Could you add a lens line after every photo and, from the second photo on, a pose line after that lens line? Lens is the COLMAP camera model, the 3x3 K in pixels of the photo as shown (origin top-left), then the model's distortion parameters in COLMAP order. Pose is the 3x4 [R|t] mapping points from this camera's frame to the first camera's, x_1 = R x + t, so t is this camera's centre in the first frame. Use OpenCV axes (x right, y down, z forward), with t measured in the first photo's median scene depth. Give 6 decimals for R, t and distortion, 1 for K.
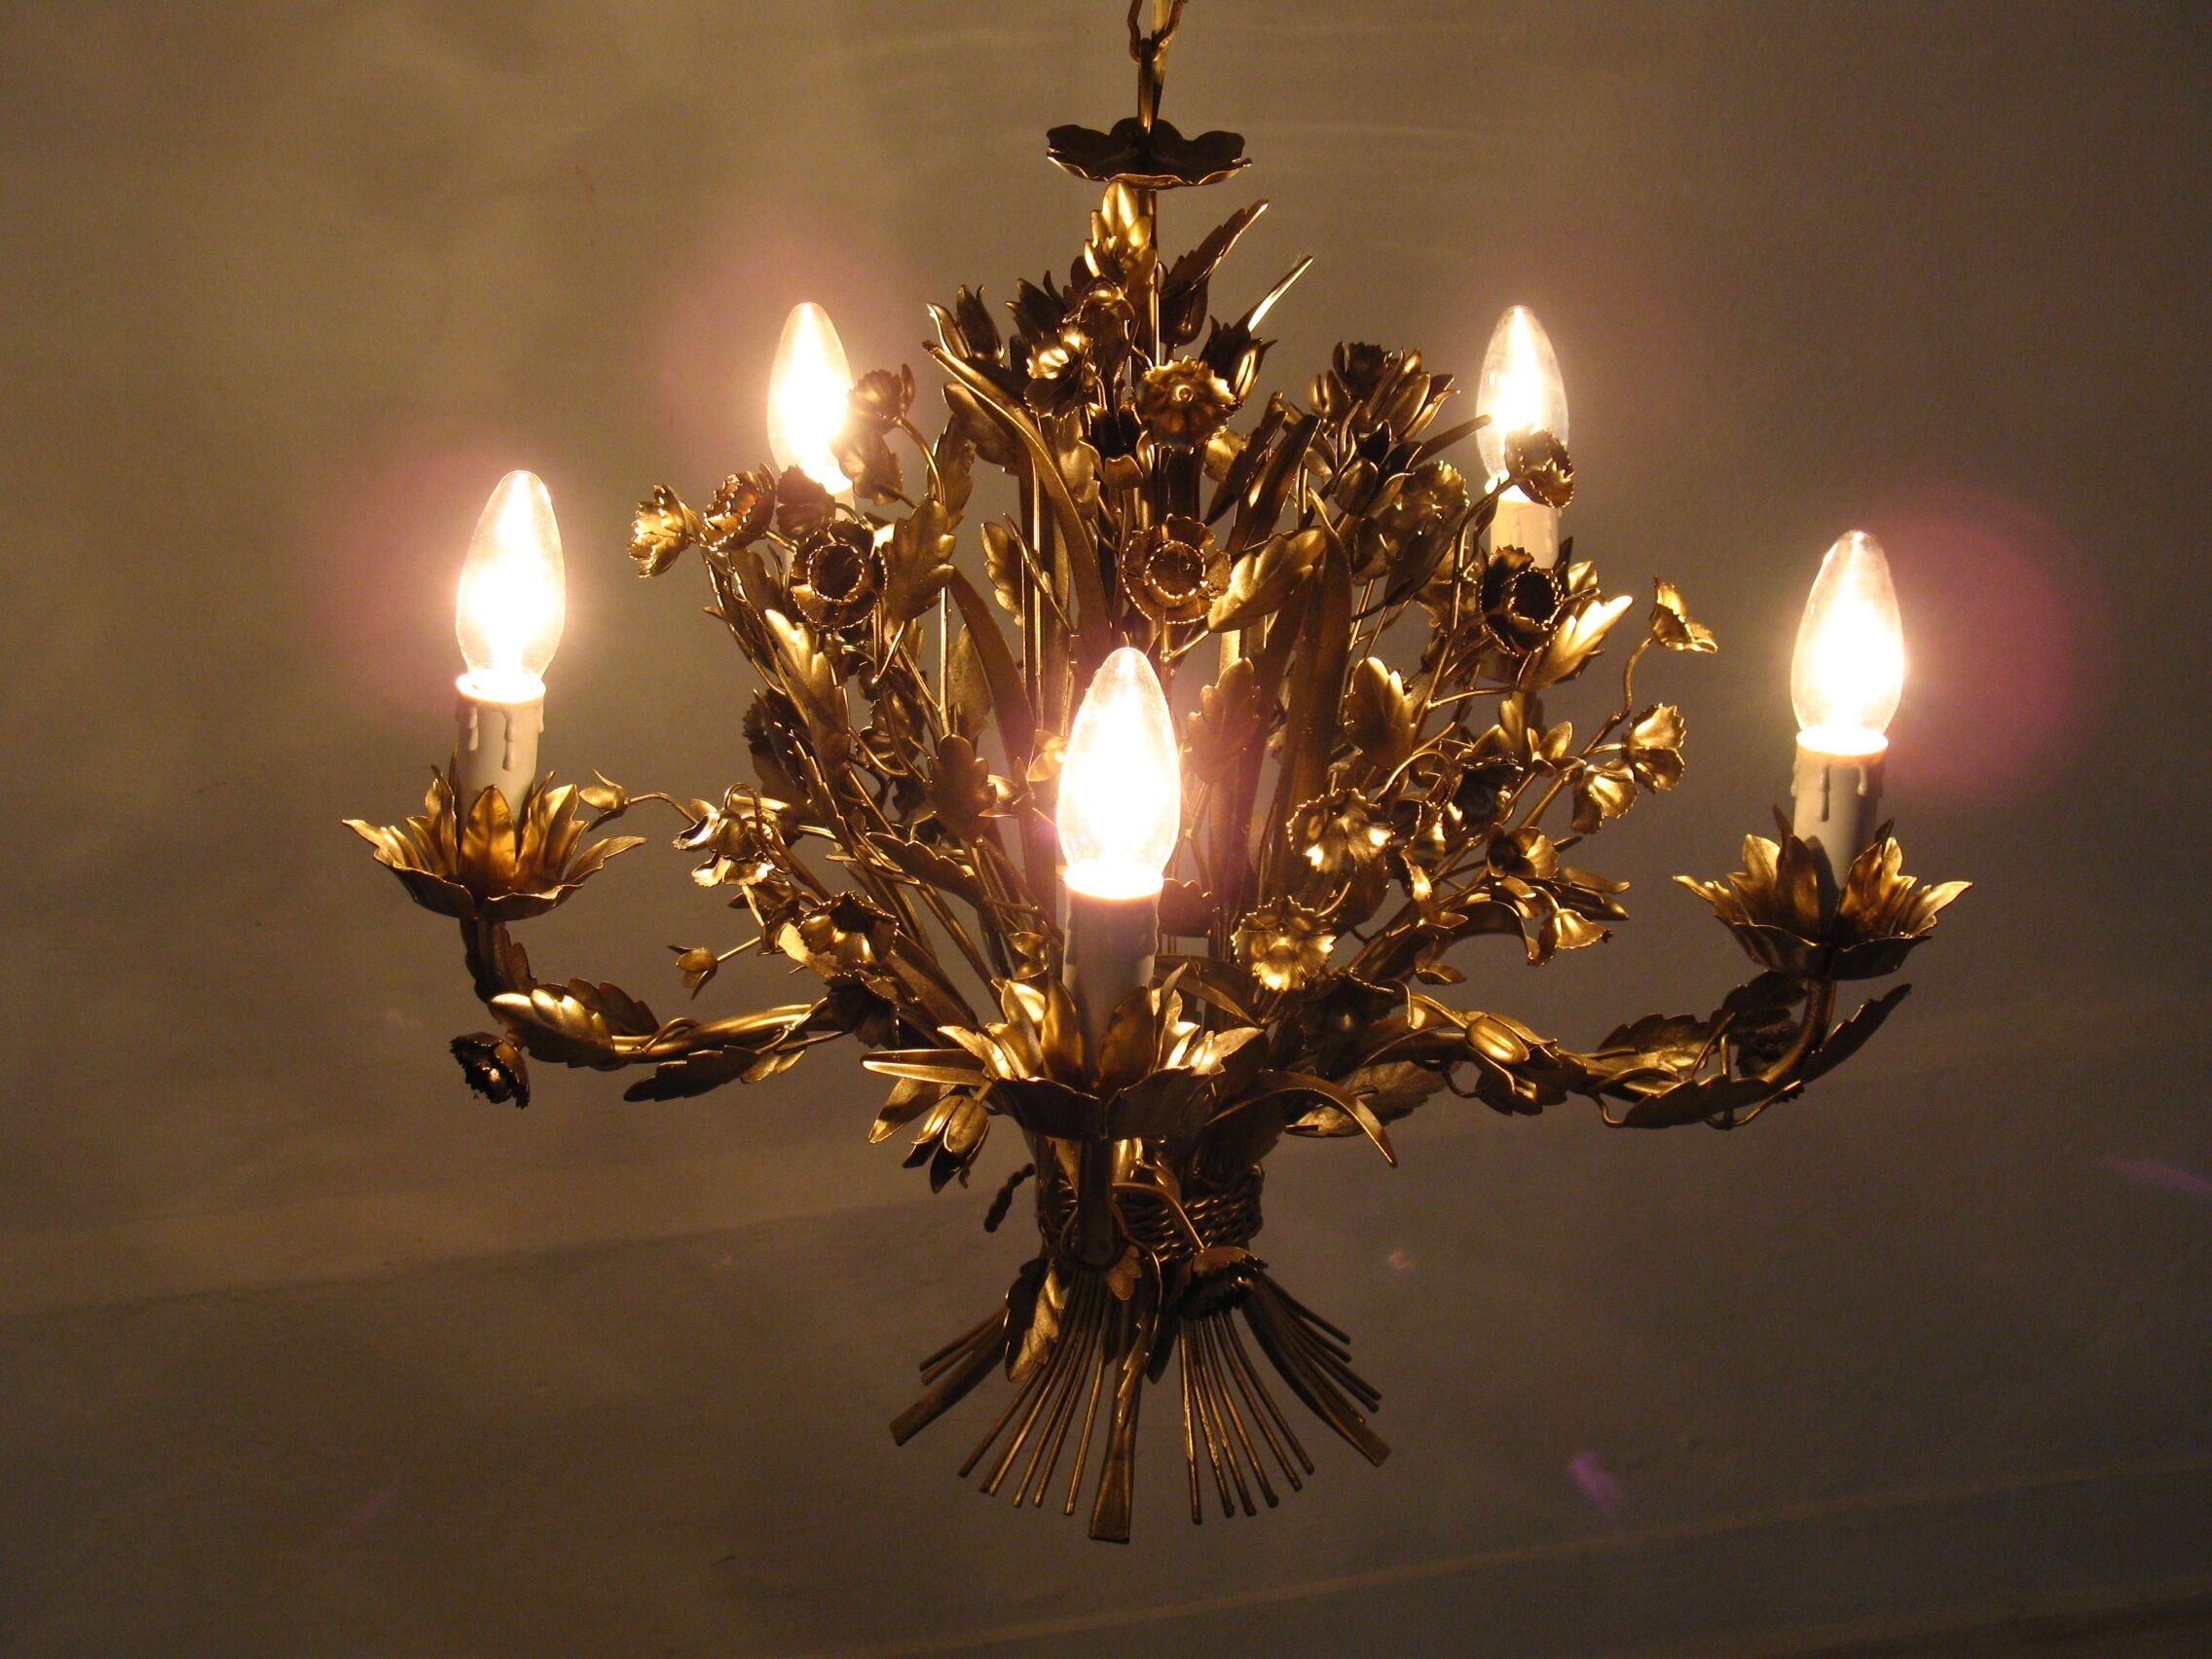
lens RADIAL K [[3905.9, 0, 1097.0], [0, 3905.9, 833.8], [0, 0, 1]] dist [0.047771, 0.000000]
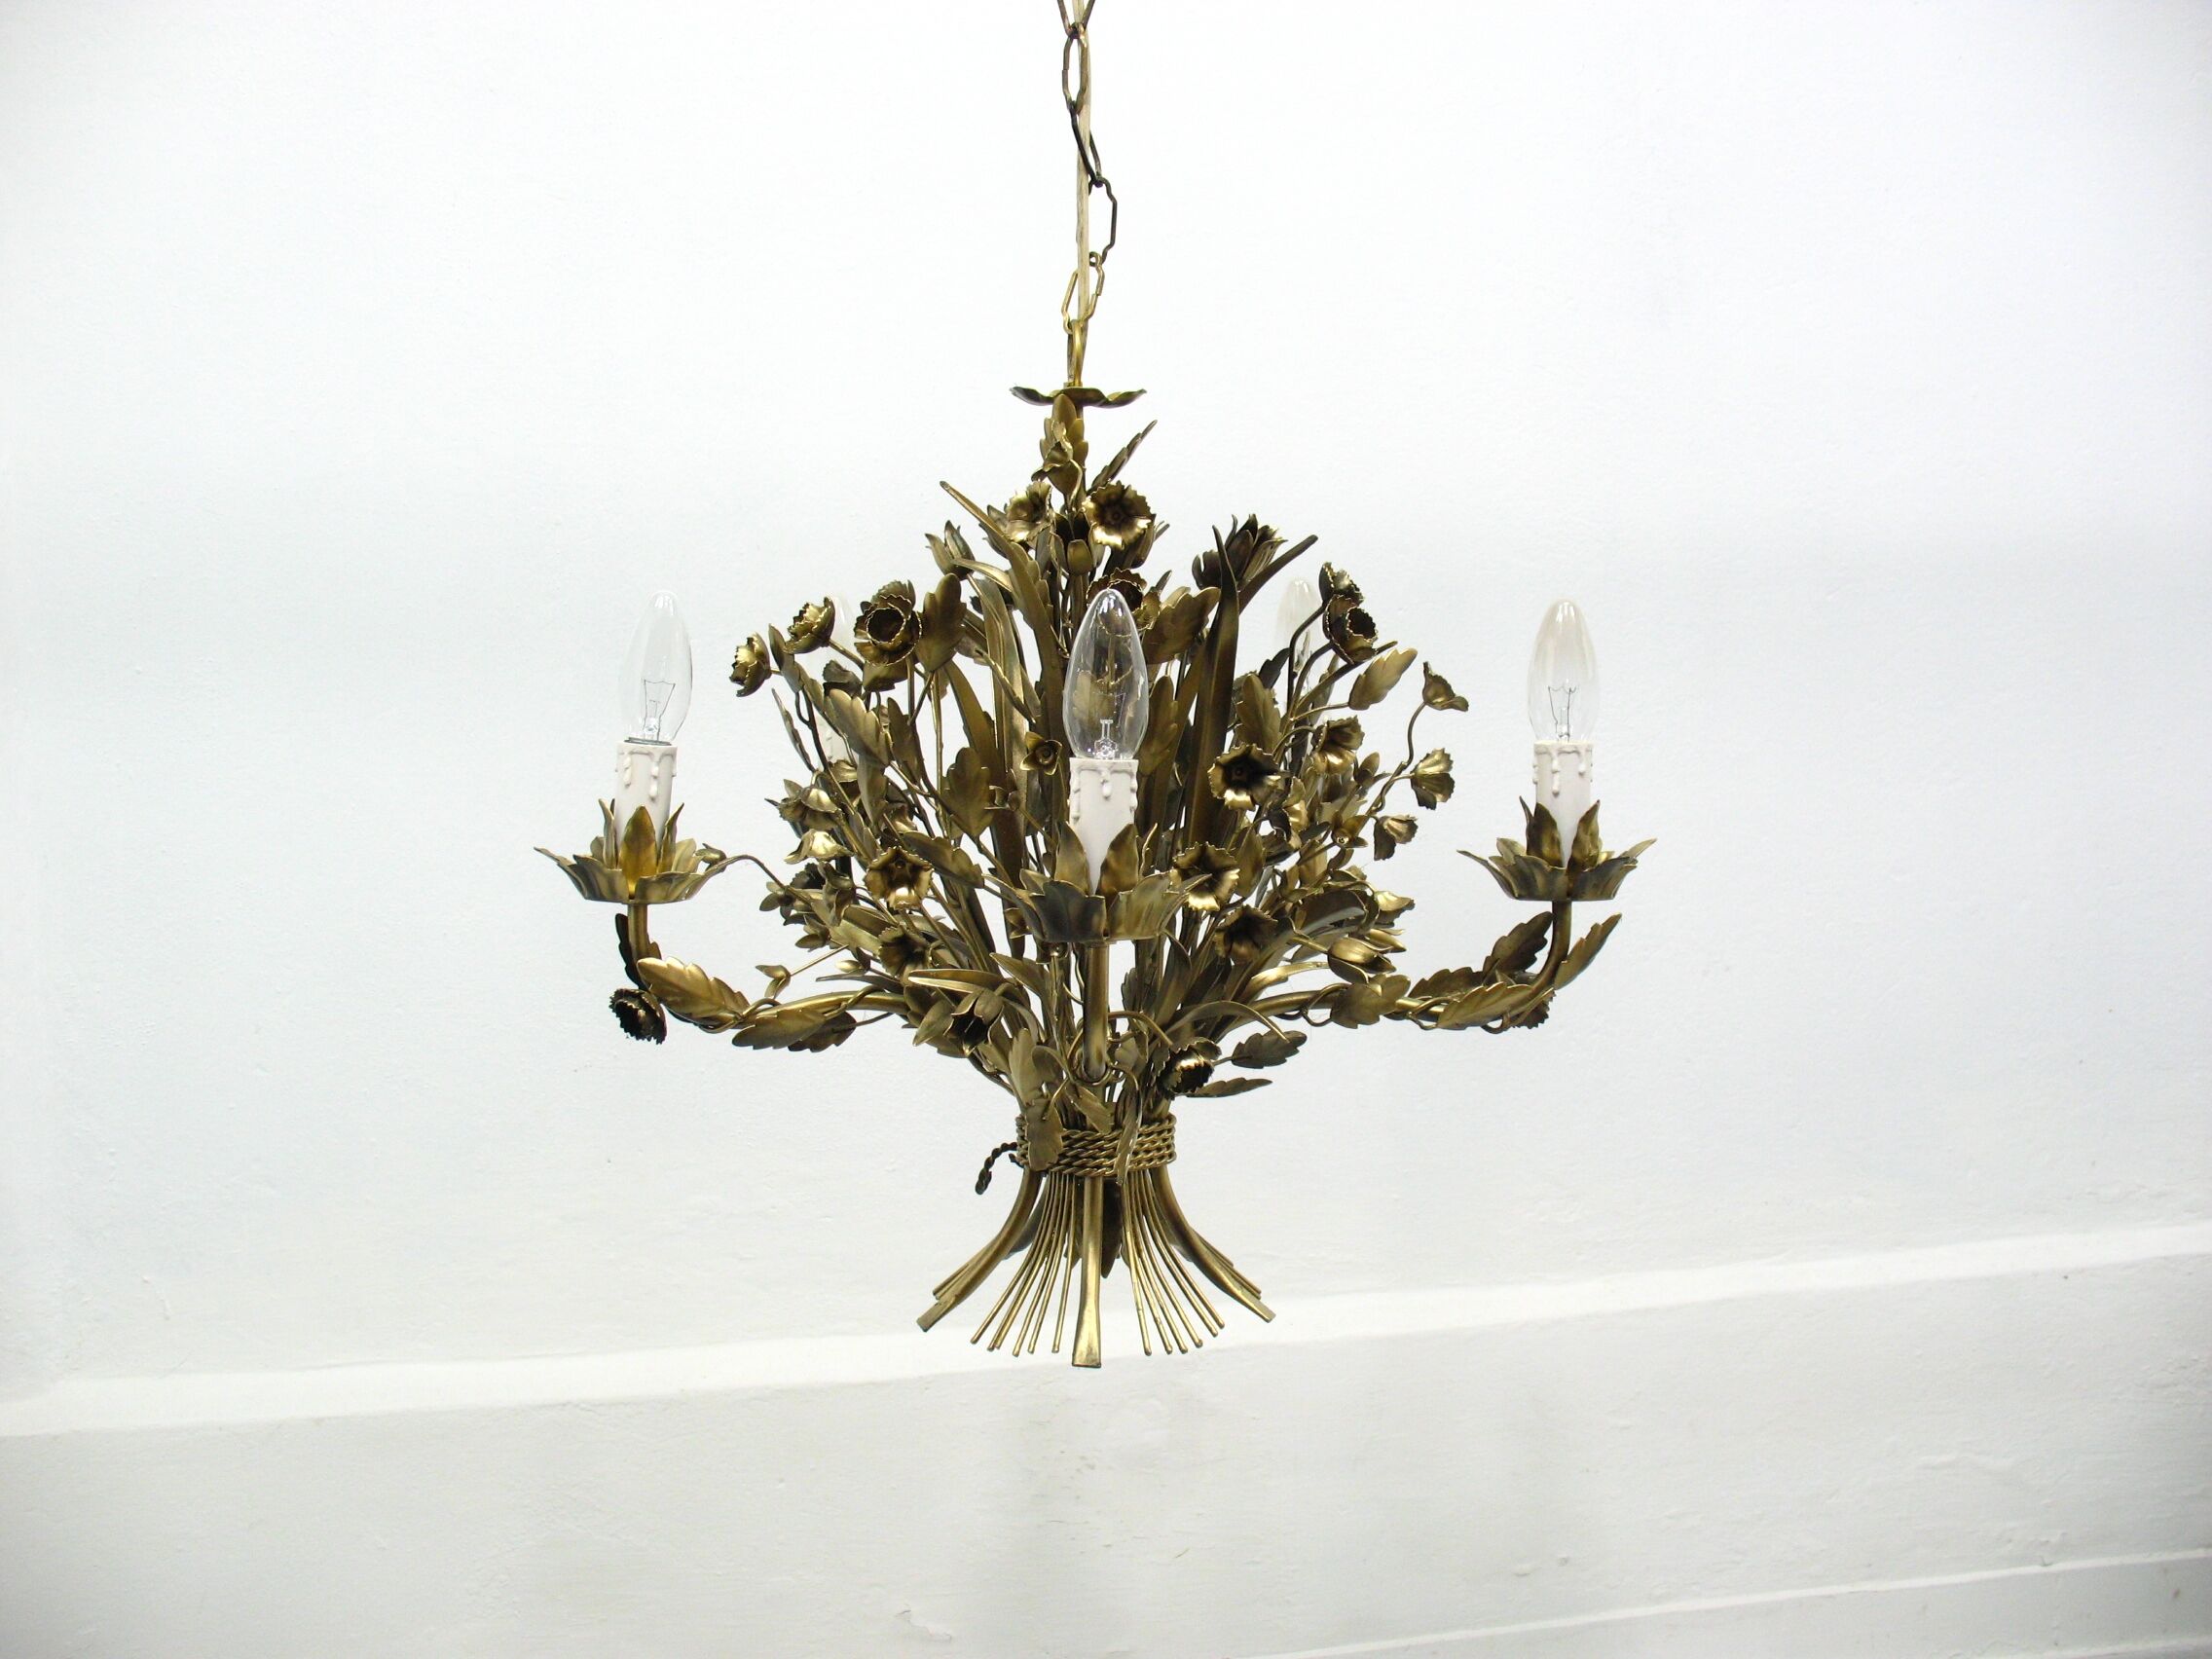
lens RADIAL K [[2264.9, 0, 1091.0], [0, 2264.9, 798.6], [0, 0, 1]] dist [-0.152147, 0.000000]
pose [[0.995400, -0.027939, 0.091644, -0.065682], [0.052265, 0.960022, -0.275001, 0.217082], [-0.080297, 0.278525, 0.957066, 0.195873]]
